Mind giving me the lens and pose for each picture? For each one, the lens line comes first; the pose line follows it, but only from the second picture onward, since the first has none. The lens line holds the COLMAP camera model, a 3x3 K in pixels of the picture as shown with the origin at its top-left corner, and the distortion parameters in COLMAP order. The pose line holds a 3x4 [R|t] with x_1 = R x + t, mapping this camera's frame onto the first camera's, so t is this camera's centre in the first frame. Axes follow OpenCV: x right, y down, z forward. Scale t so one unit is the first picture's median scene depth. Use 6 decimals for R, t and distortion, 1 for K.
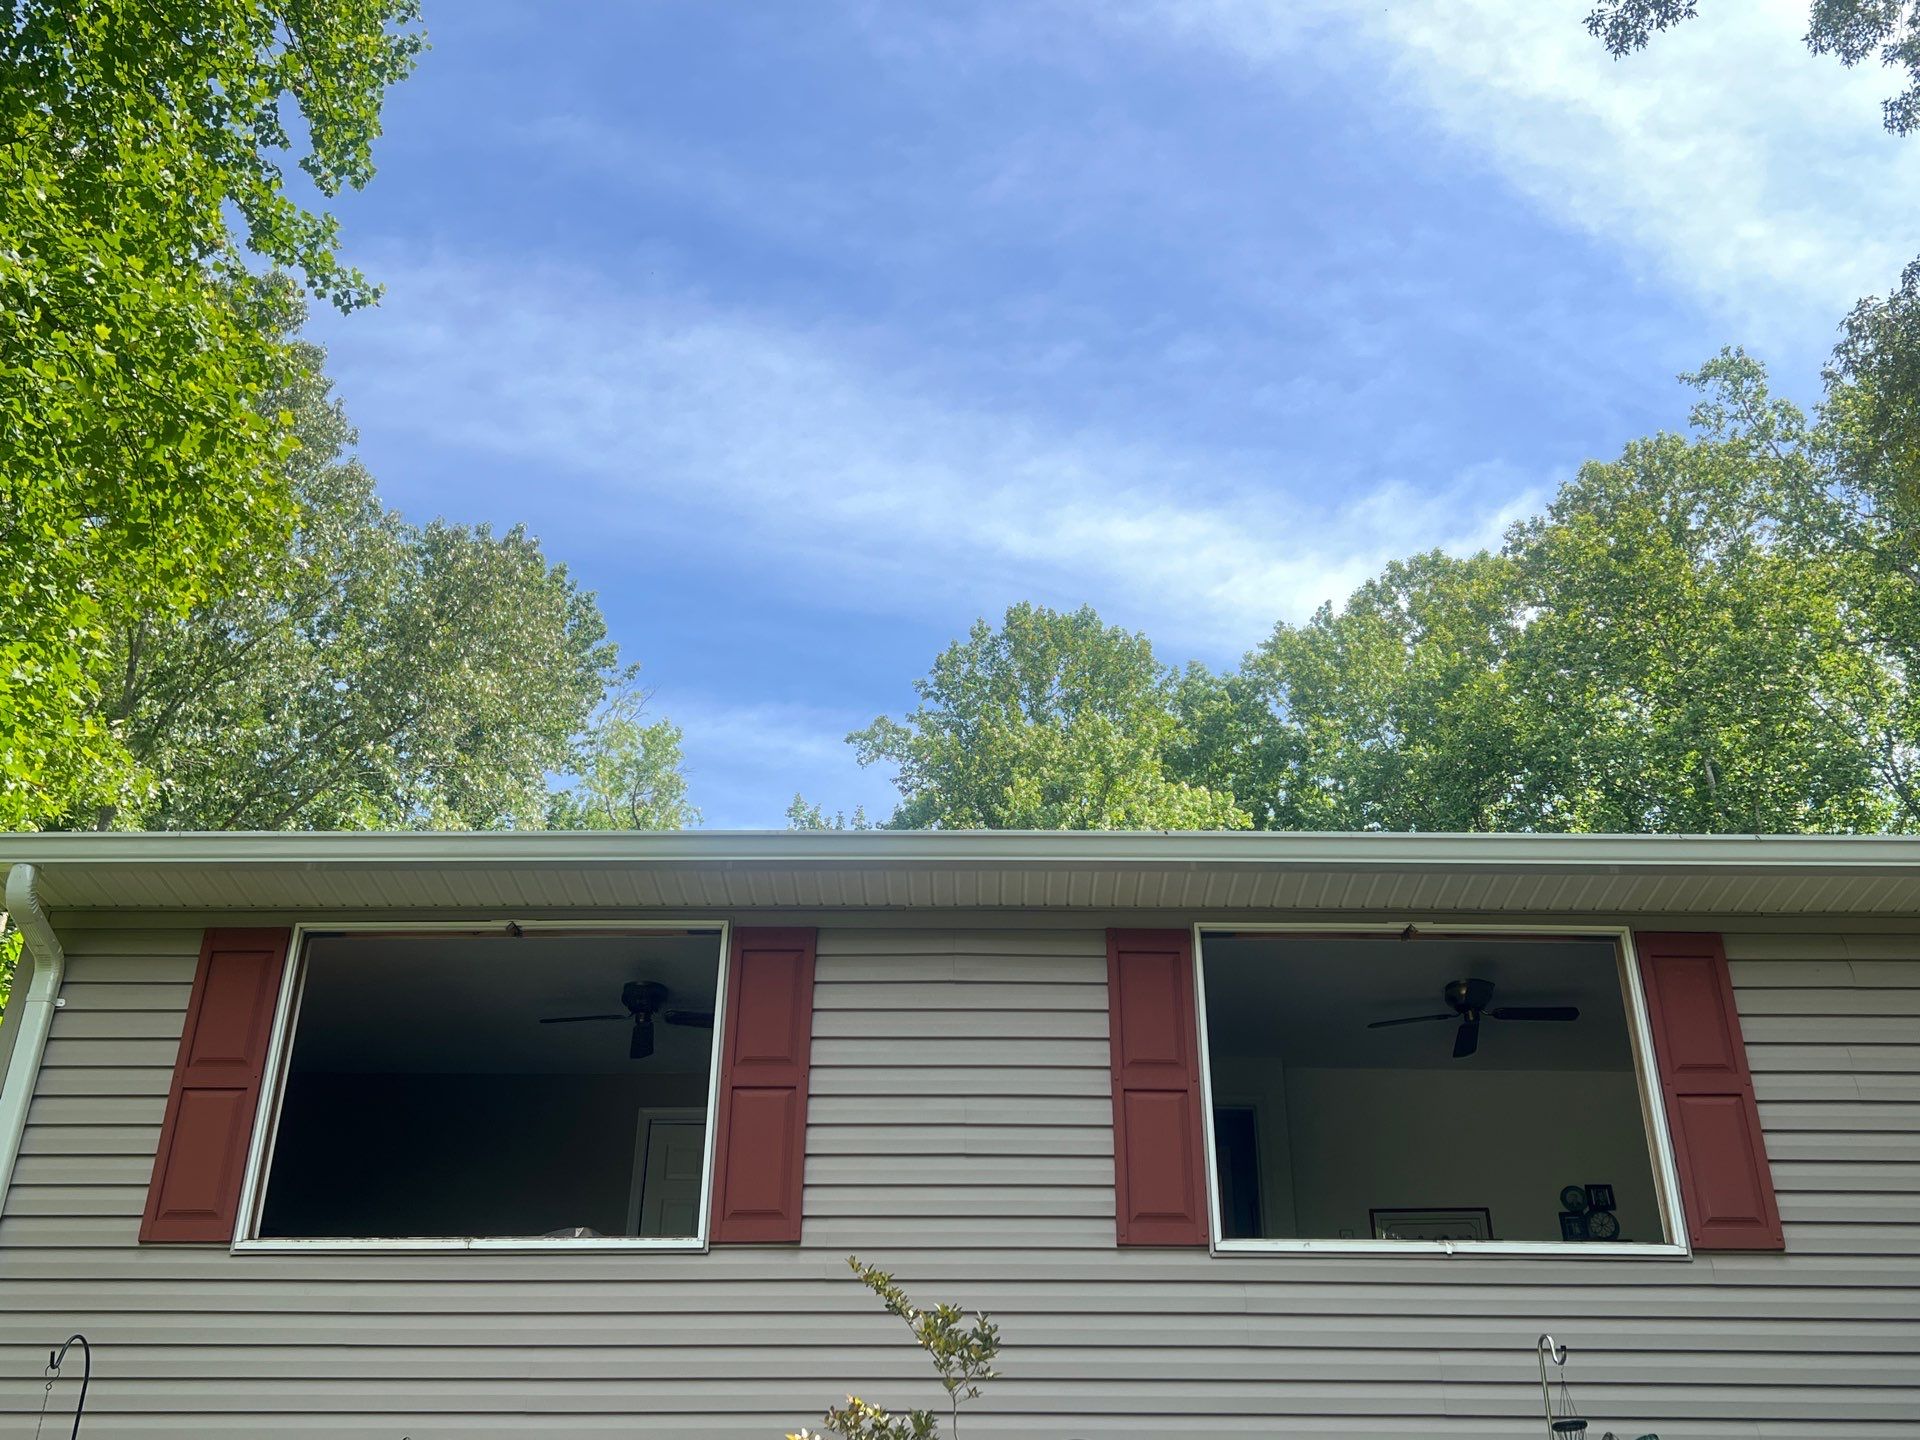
lens RADIAL K [[2035.5, 0, 954.7], [0, 2035.5, 677.5], [0, 0, 1]] dist [0.055754, -0.034792]
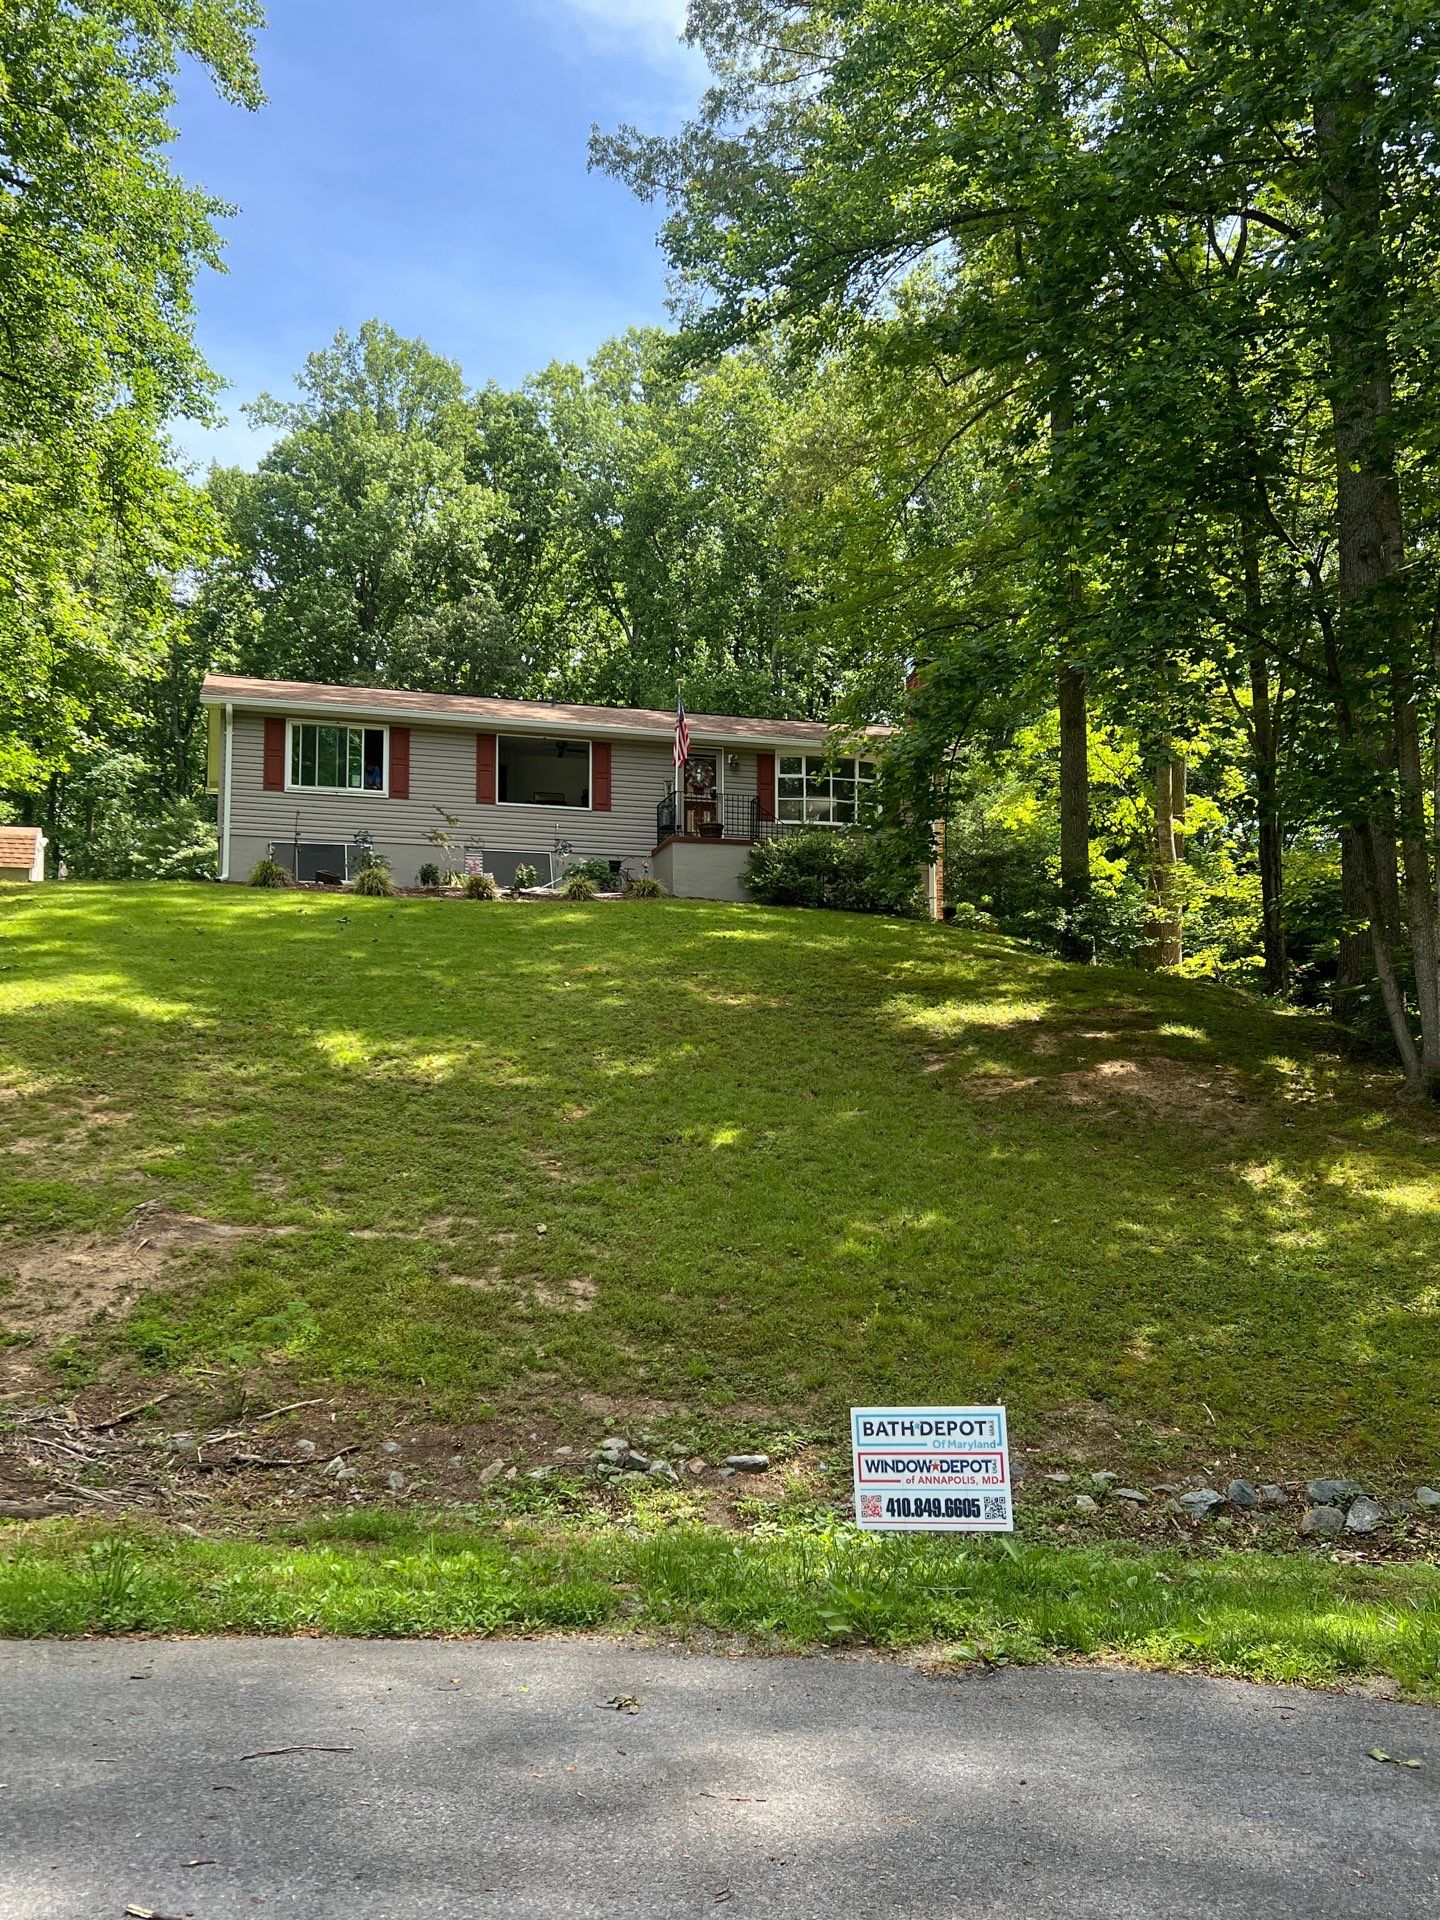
lens RADIAL K [[1500.7, 0, 720.0], [0, 1500.7, 960.0], [0, 0, 1]] dist [0.039978, -0.000201]
pose [[0.957147, 0.026786, 0.288359, -0.077430], [-0.137704, 0.918042, 0.371801, -0.158010], [-0.254767, -0.395577, 0.882390, -0.491318]]
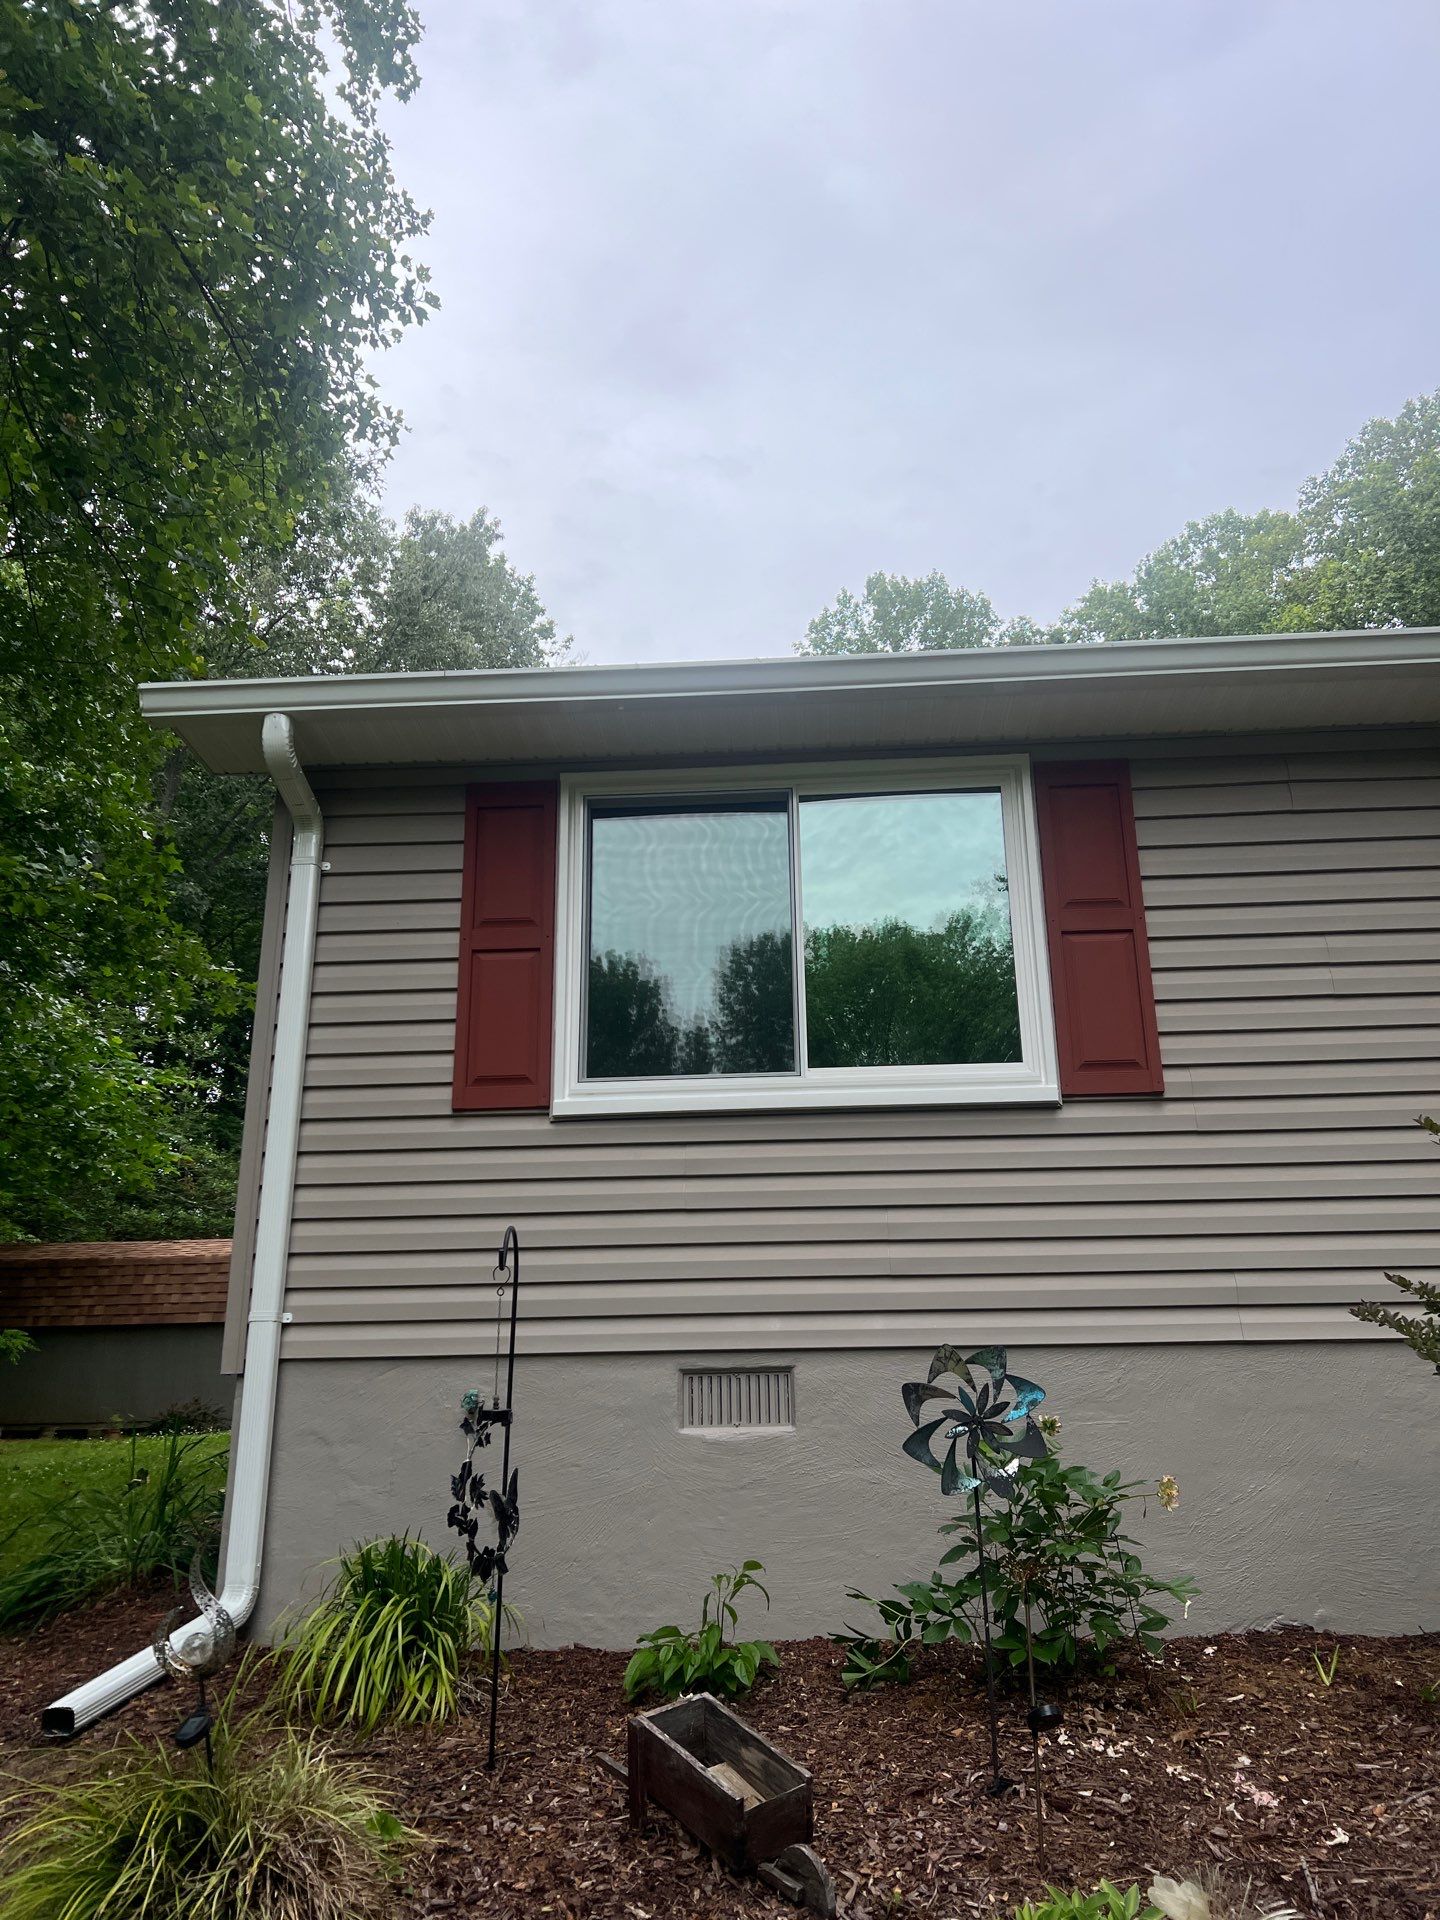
lens RADIAL K [[1531.5, 0, 720.0], [0, 1531.5, 960.0], [0, 0, 1]] dist [0.100167, -0.135681]
pose [[0.998771, -0.033814, -0.036233, -0.050404], [0.040090, 0.981060, 0.189508, 0.016170], [0.029139, -0.190728, 0.981210, 0.067150]]
